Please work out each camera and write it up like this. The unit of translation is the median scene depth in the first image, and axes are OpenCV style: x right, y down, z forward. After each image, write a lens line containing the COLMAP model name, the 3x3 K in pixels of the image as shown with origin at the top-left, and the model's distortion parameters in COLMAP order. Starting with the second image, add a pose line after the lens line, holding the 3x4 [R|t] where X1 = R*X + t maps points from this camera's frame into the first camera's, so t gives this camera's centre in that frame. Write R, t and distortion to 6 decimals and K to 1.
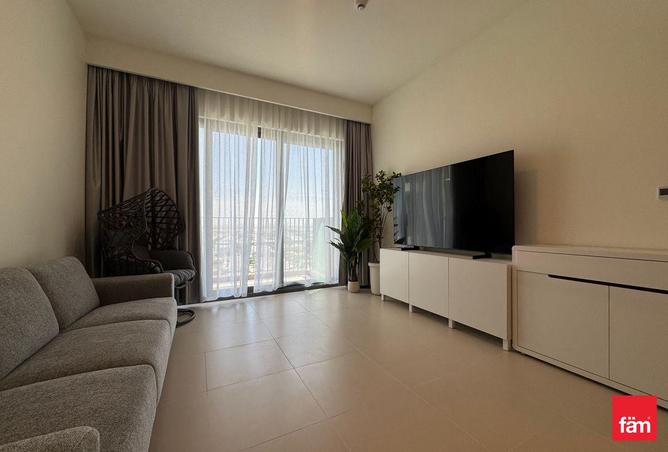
lens RADIAL K [[266.1, 0, 332.7], [0, 266.1, 224.6], [0, 0, 1]] dist [-0.000044, 0.000080]
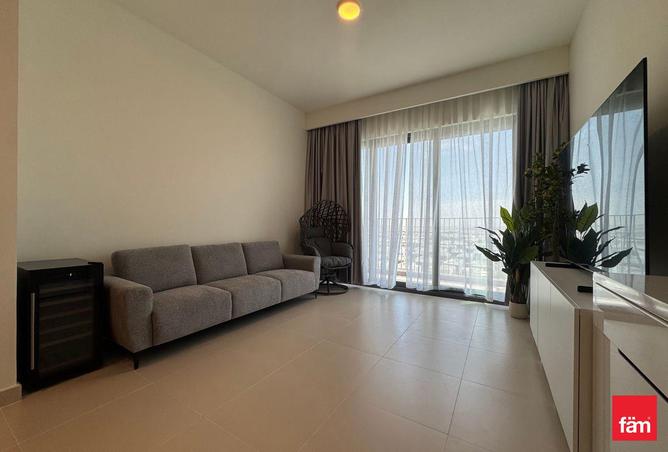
lens RADIAL K [[266.1, 0, 337.2], [0, 266.1, 226.3], [0, 0, 1]] dist [-0.000044, 0.000080]
pose [[0.530482, 0.006579, -0.847670, 0.470317], [-0.007267, 0.999968, 0.003213, 0.003758], [0.847665, 0.004456, 0.530513, 0.195483]]
